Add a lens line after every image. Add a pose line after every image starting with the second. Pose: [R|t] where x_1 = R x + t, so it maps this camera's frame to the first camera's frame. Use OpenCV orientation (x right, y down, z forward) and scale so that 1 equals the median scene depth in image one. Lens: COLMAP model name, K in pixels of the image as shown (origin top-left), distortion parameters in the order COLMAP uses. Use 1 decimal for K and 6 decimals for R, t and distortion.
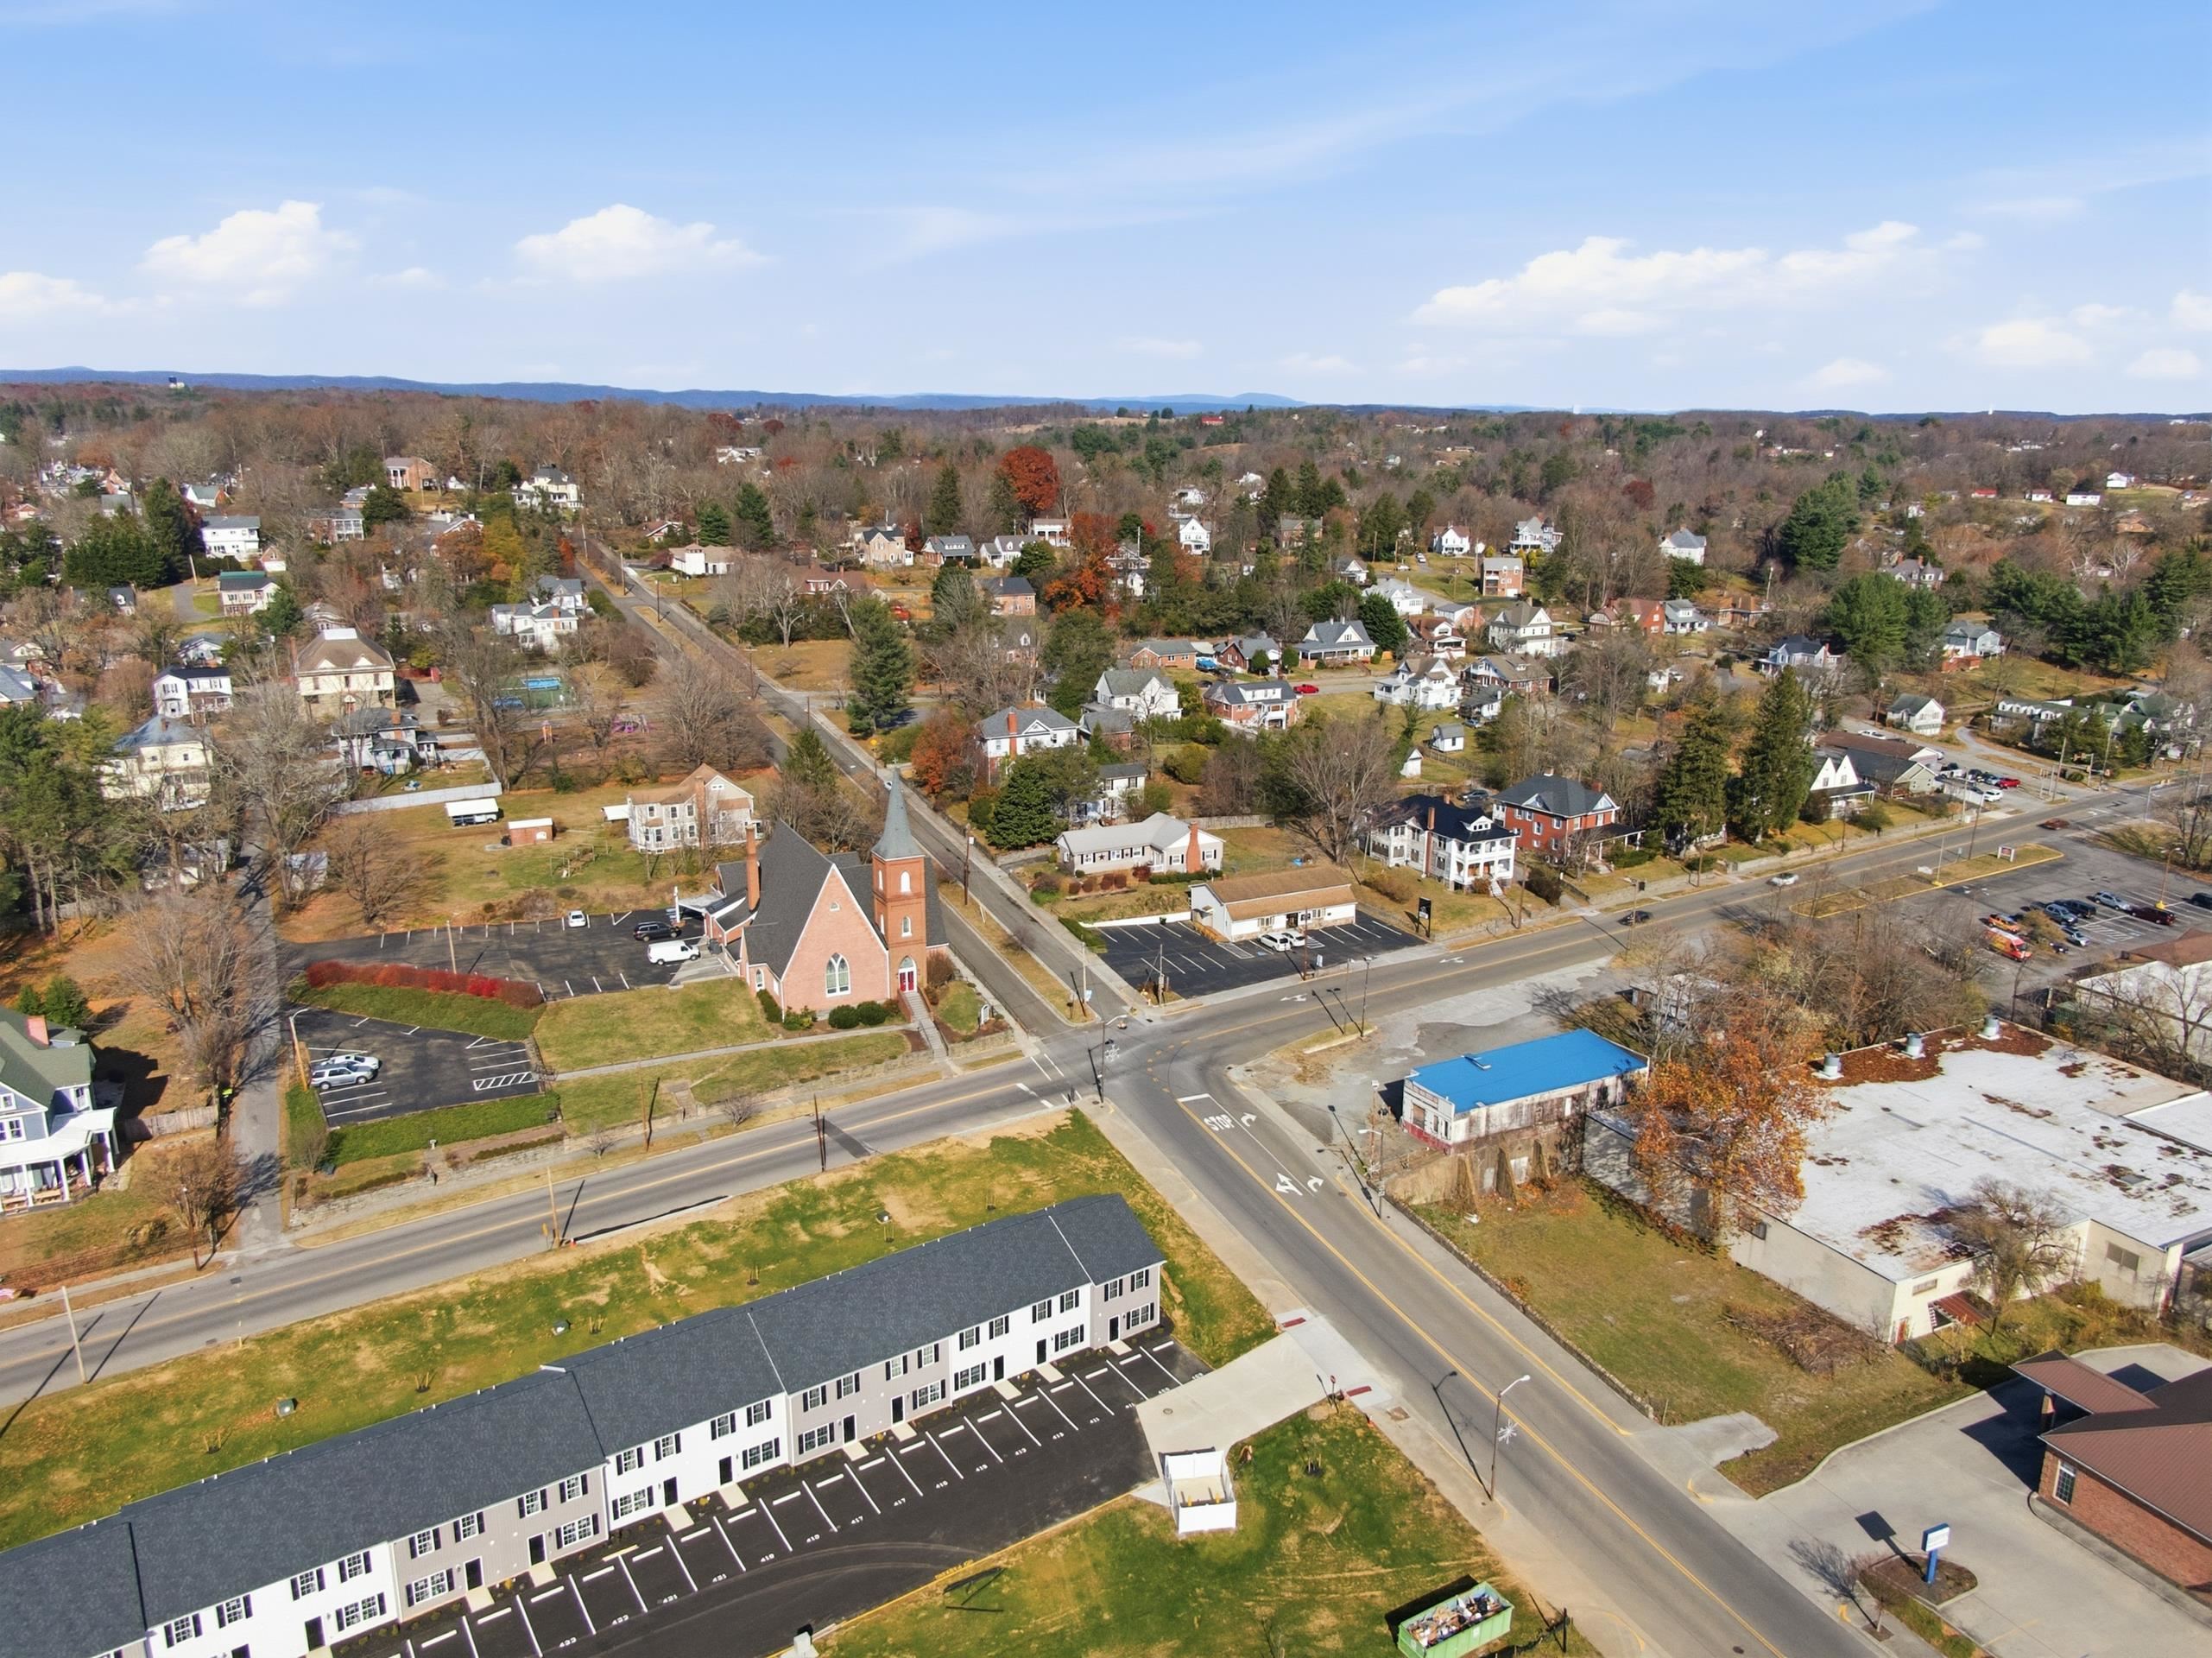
lens RADIAL K [[1580.1, 0, 1104.6], [0, 1580.1, 842.1], [0, 0, 1]] dist [0.050780, -0.074646]
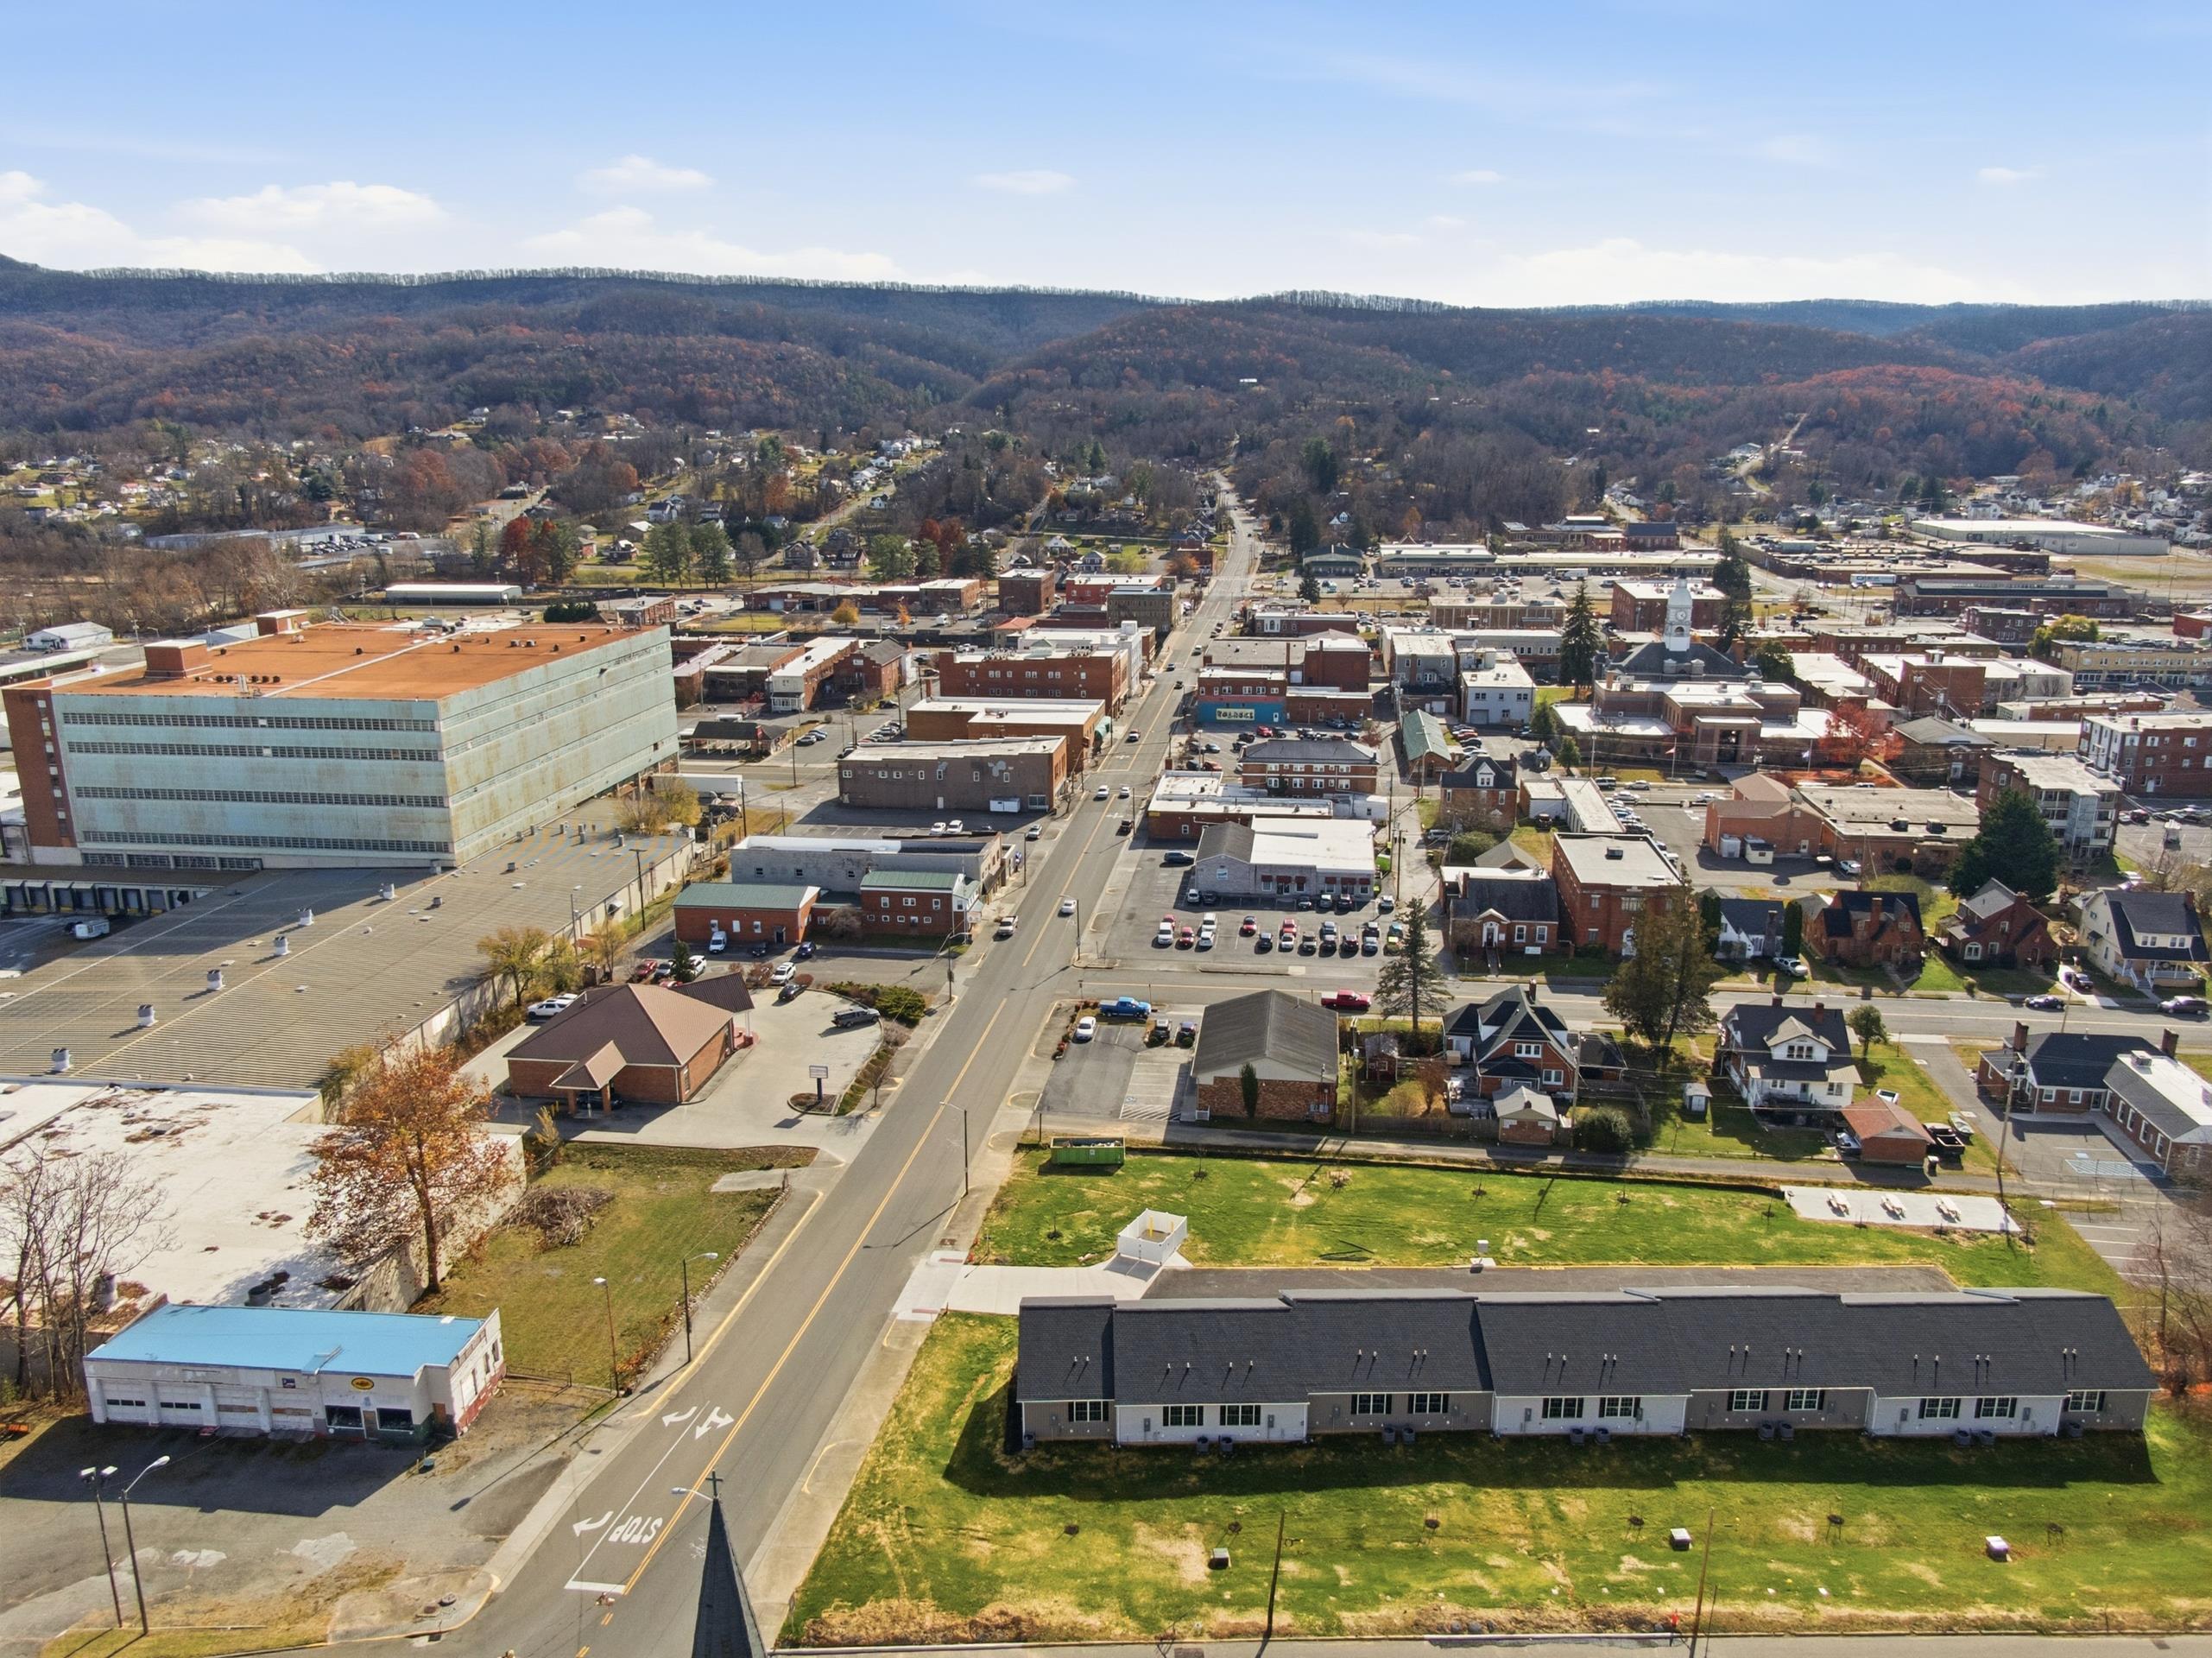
lens RADIAL K [[1580.1, 0, 1104.6], [0, 1580.1, 842.1], [0, 0, 1]] dist [0.050780, -0.074646]
pose [[-0.829635, -0.146356, 0.538782, -0.415034], [0.147107, 0.873623, 0.463834, -0.353946], [-0.538578, 0.464071, -0.703258, 1.340647]]
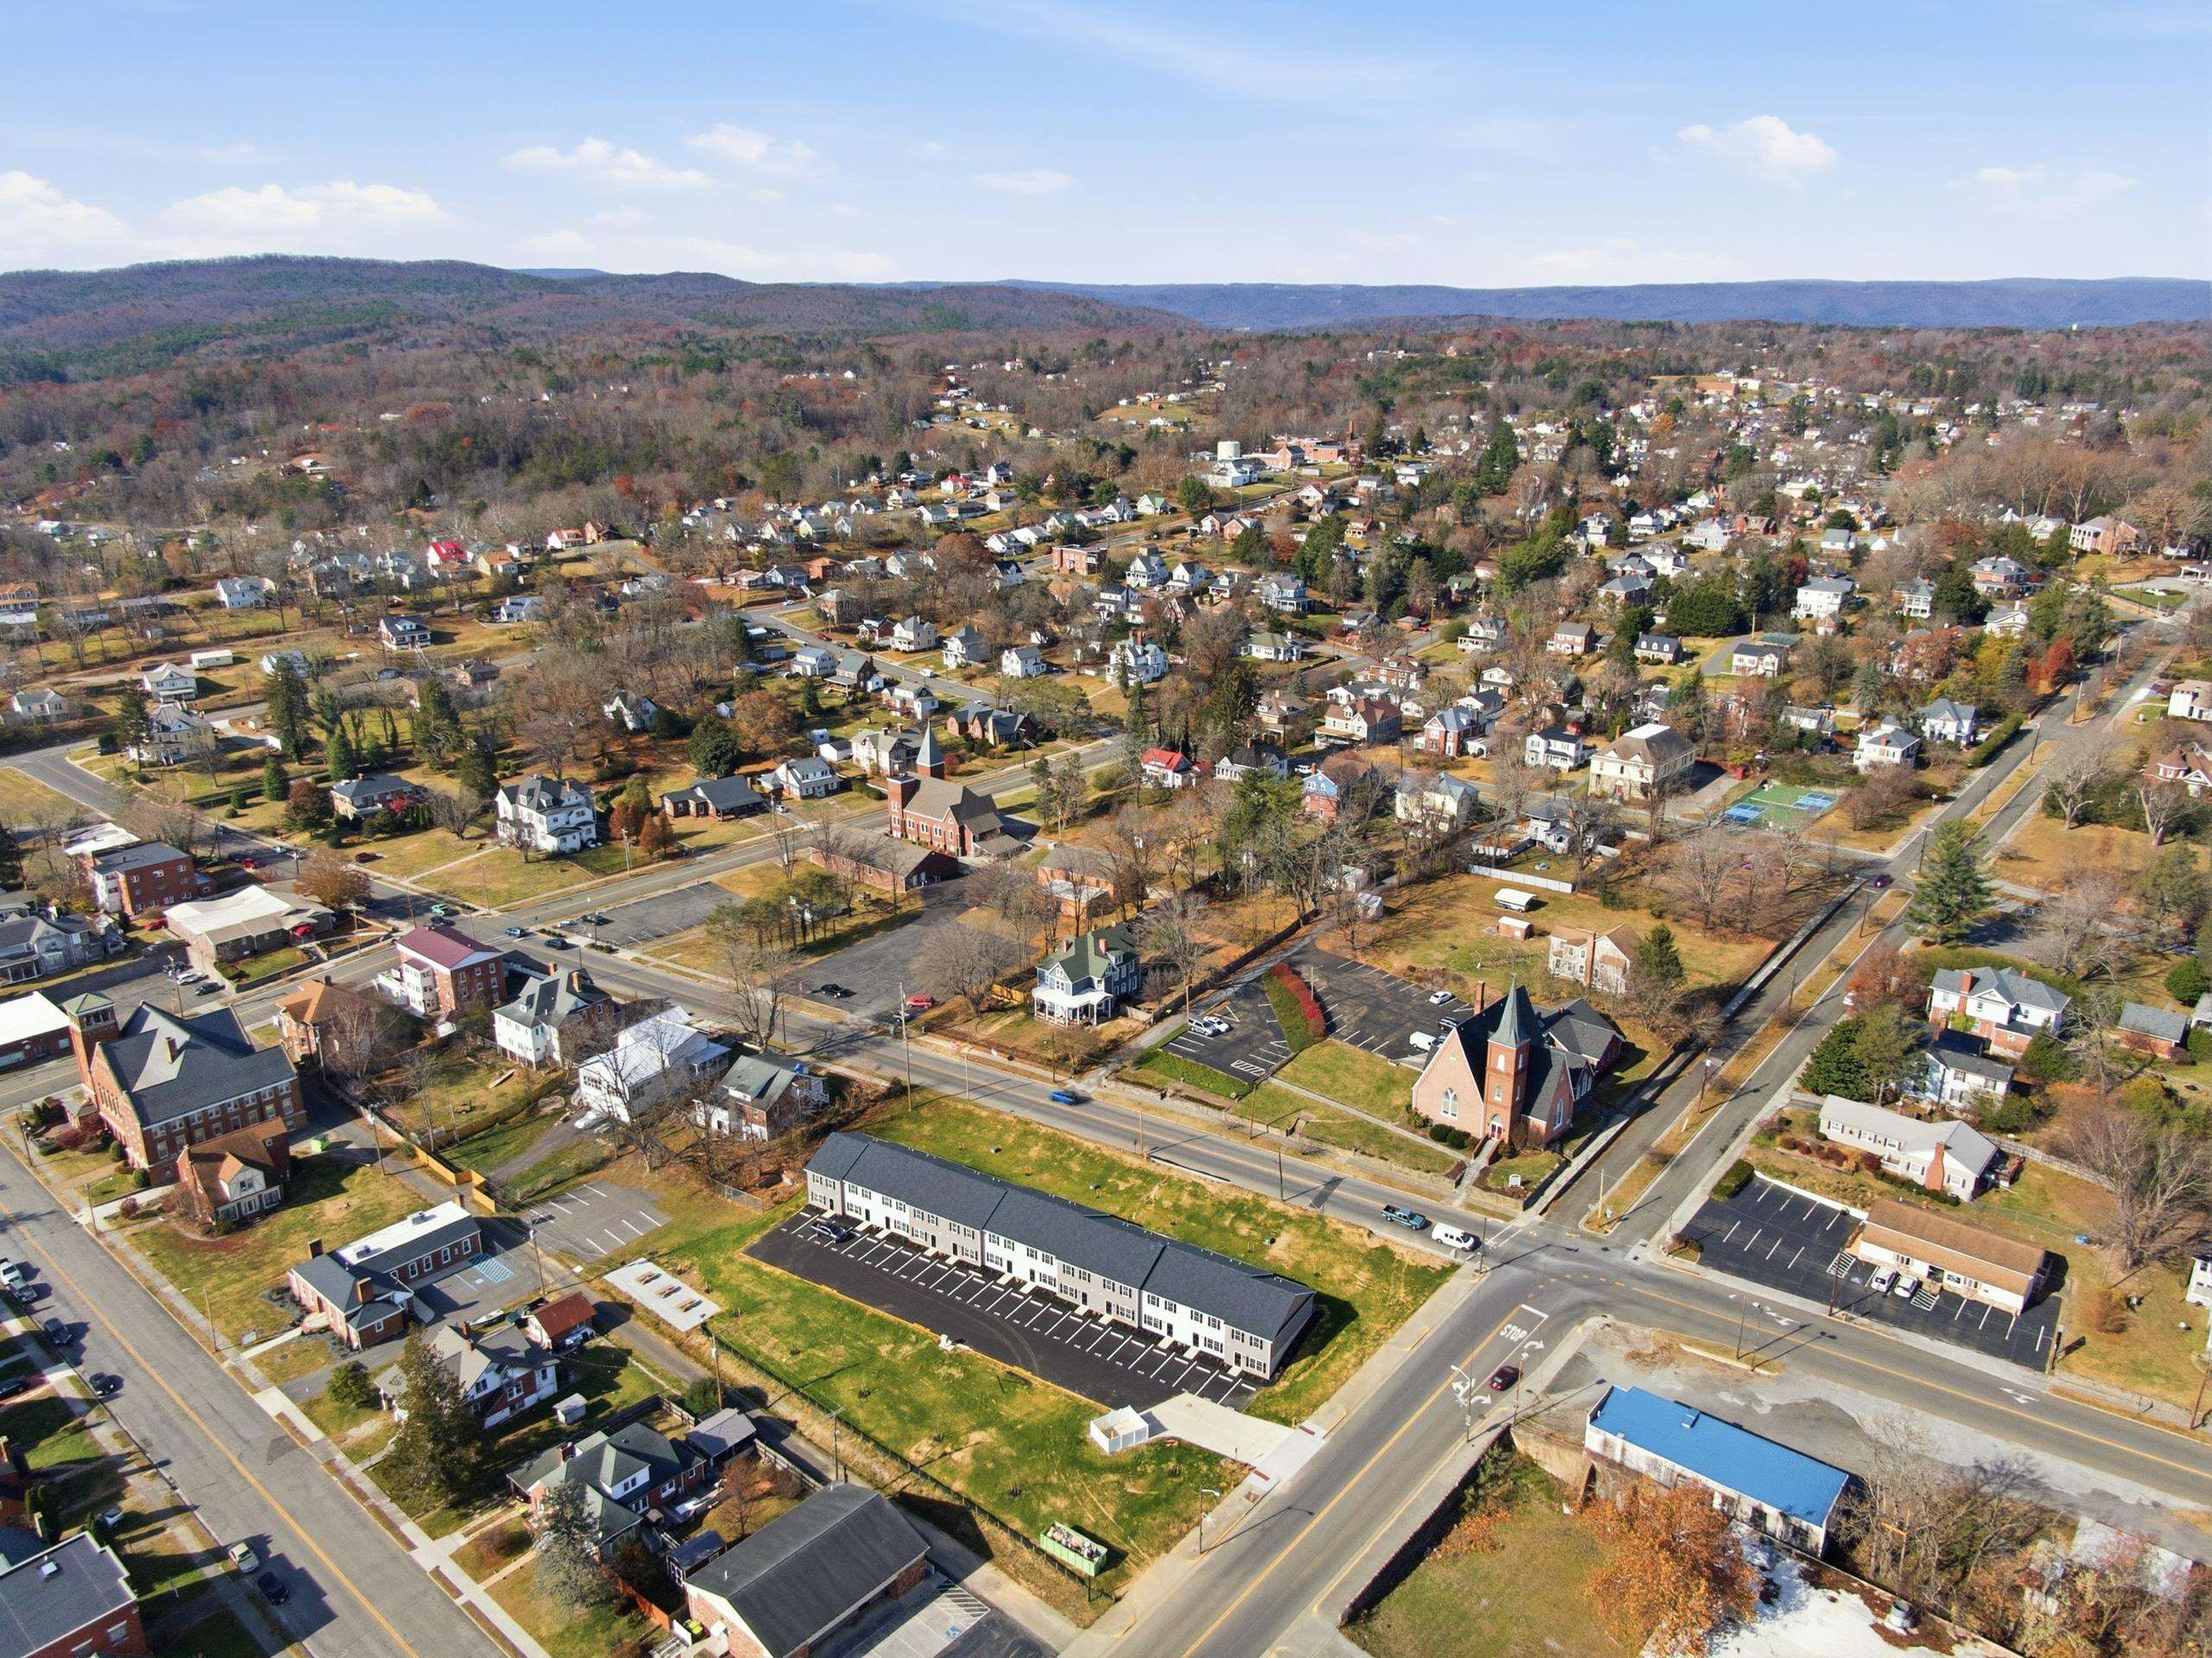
lens RADIAL K [[1580.1, 0, 1104.6], [0, 1580.1, 842.1], [0, 0, 1]] dist [0.050780, -0.074646]
pose [[0.382078, 0.287333, -0.878326, 1.055384], [-0.240865, 0.948548, 0.205527, -0.419522], [0.892189, 0.133030, 0.431628, 0.113579]]
